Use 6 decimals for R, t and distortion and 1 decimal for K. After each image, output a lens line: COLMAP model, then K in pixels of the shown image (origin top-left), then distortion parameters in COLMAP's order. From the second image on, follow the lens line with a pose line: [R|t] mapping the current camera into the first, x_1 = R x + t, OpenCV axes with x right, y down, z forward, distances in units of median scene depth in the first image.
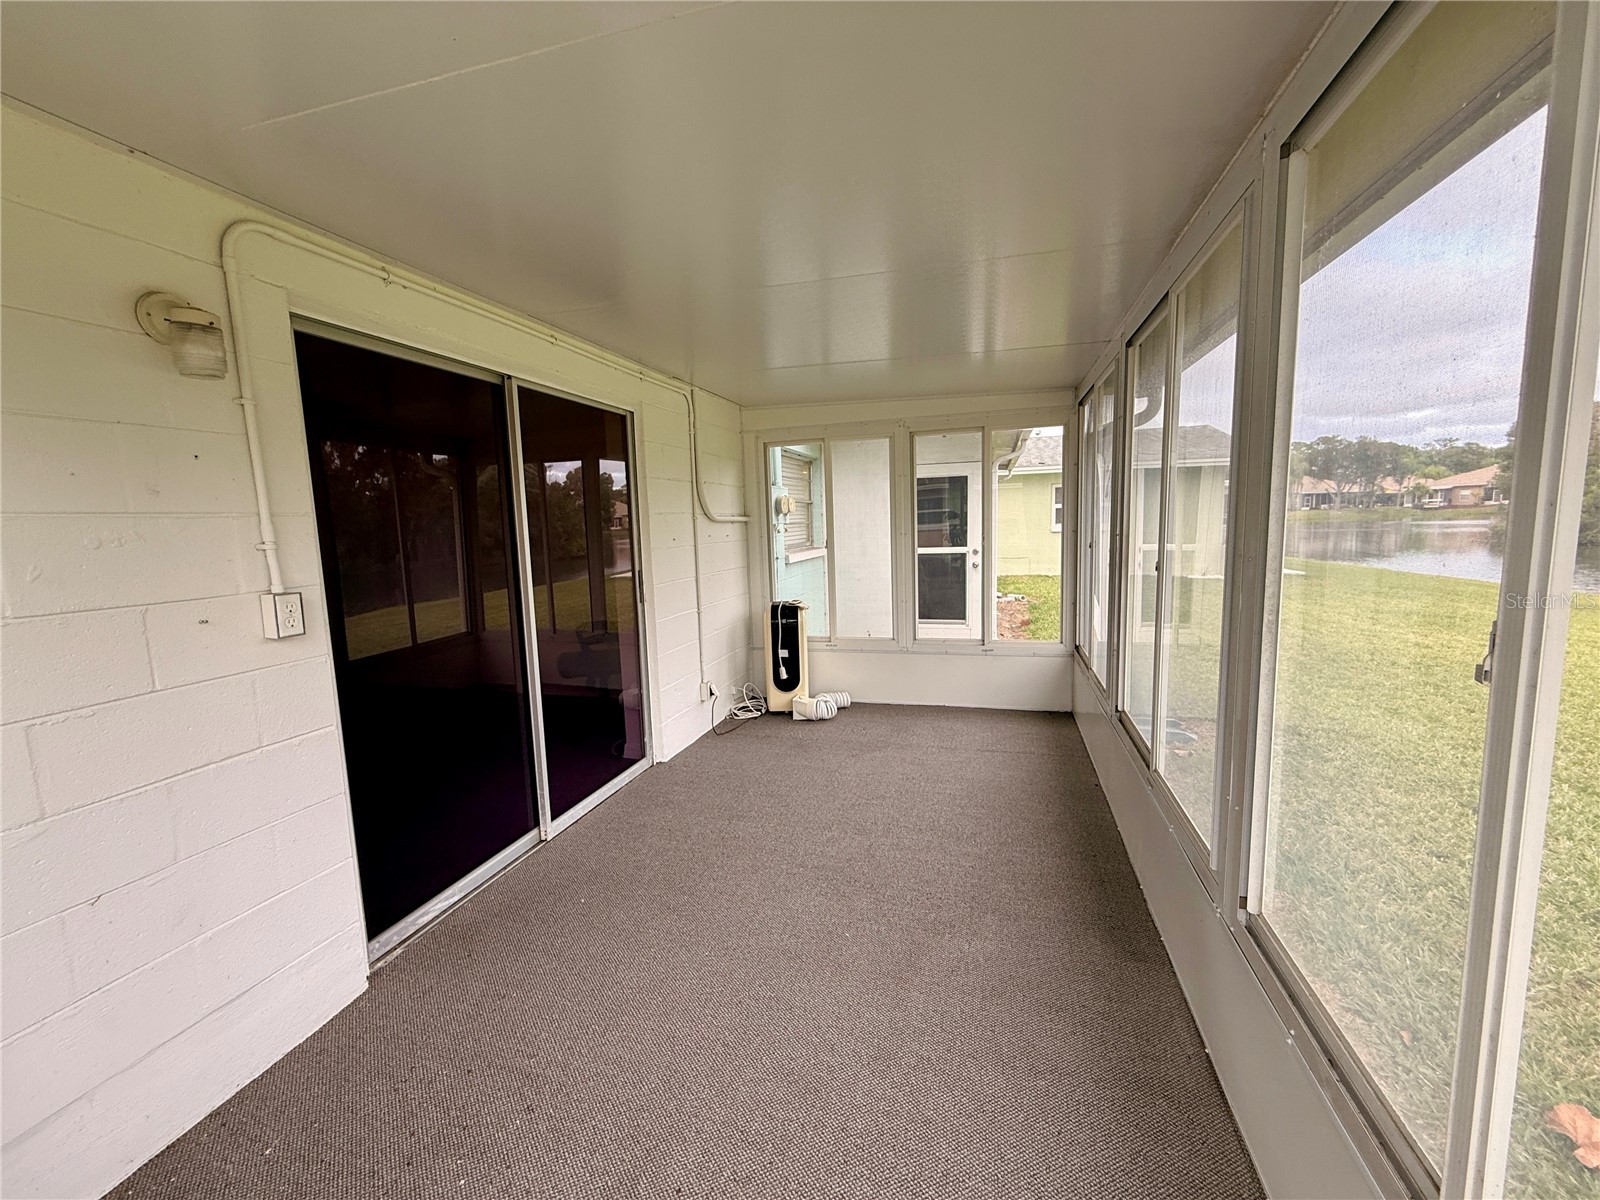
lens RADIAL K [[636.8, 0, 798.2], [0, 636.8, 597.9], [0, 0, 1]] dist [-0.000128, -0.000330]
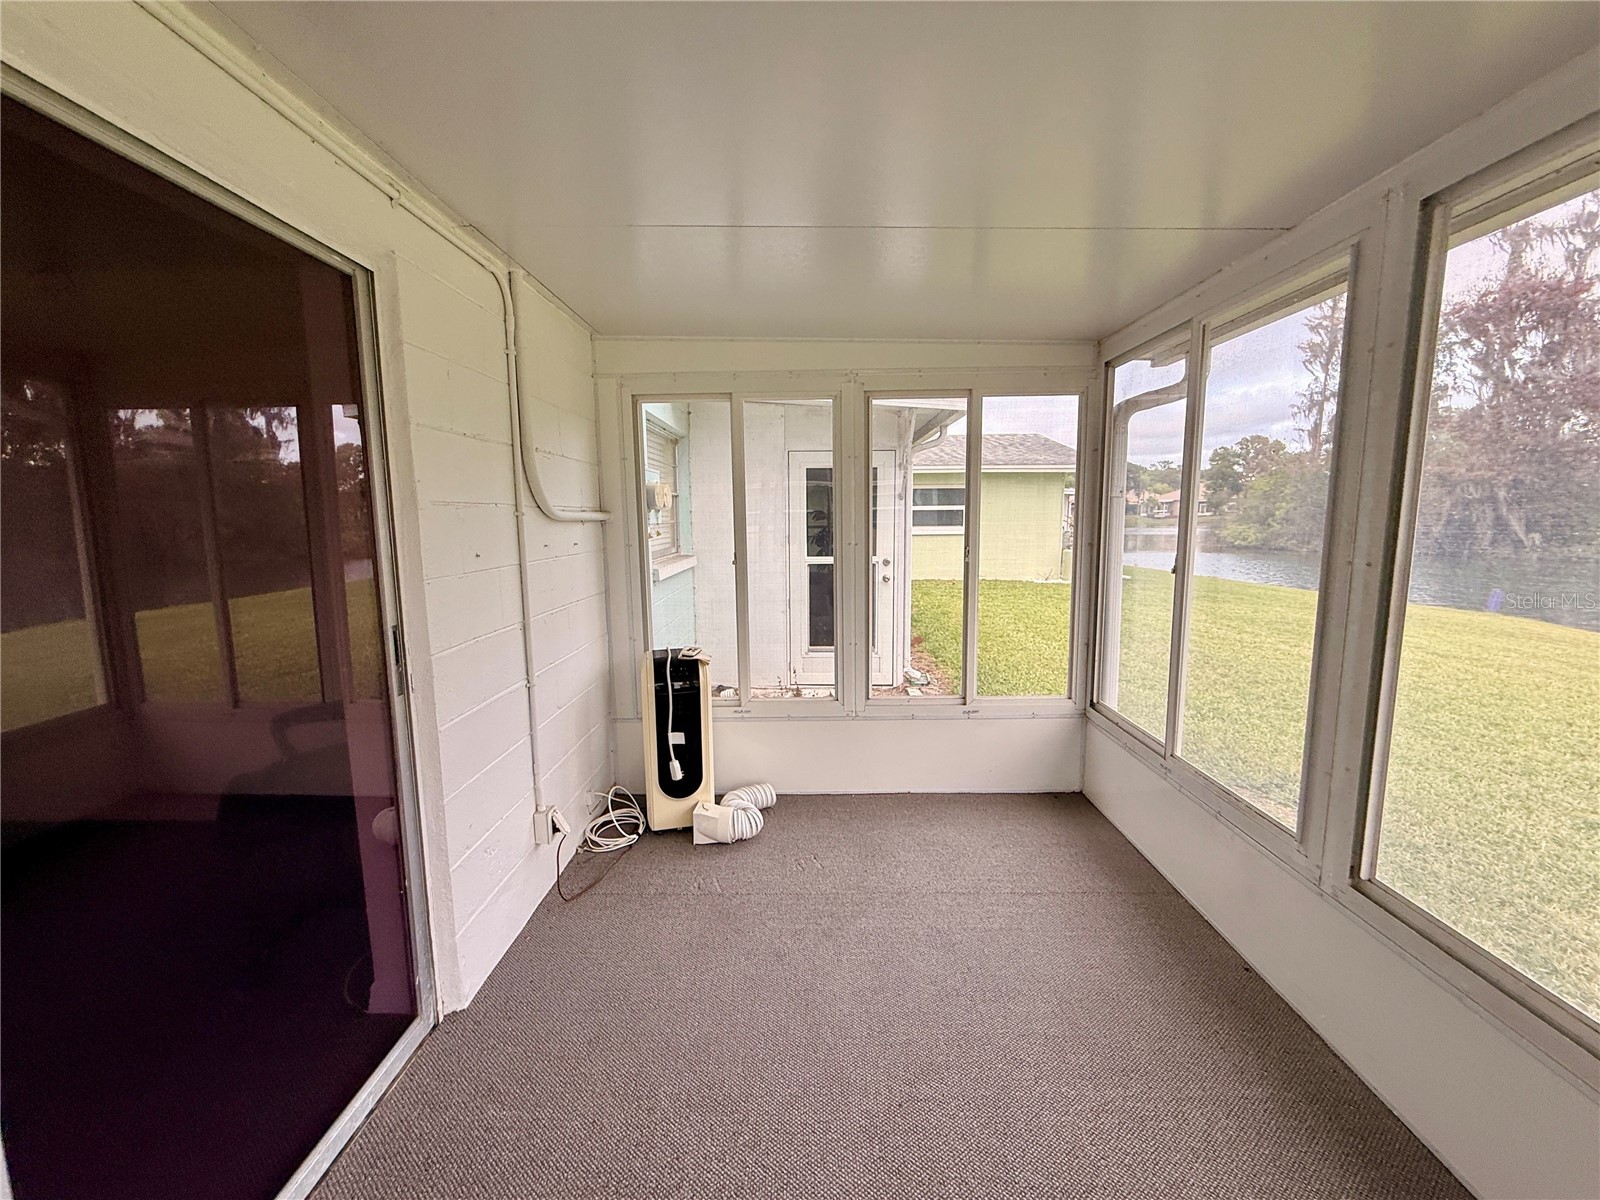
lens RADIAL K [[636.8, 0, 798.2], [0, 636.8, 597.9], [0, 0, 1]] dist [-0.000128, -0.000330]
pose [[0.962056, -0.013470, 0.272519, -0.075026], [0.012605, 0.999908, 0.004925, -0.048680], [-0.272561, -0.001303, 0.962138, 0.378356]]
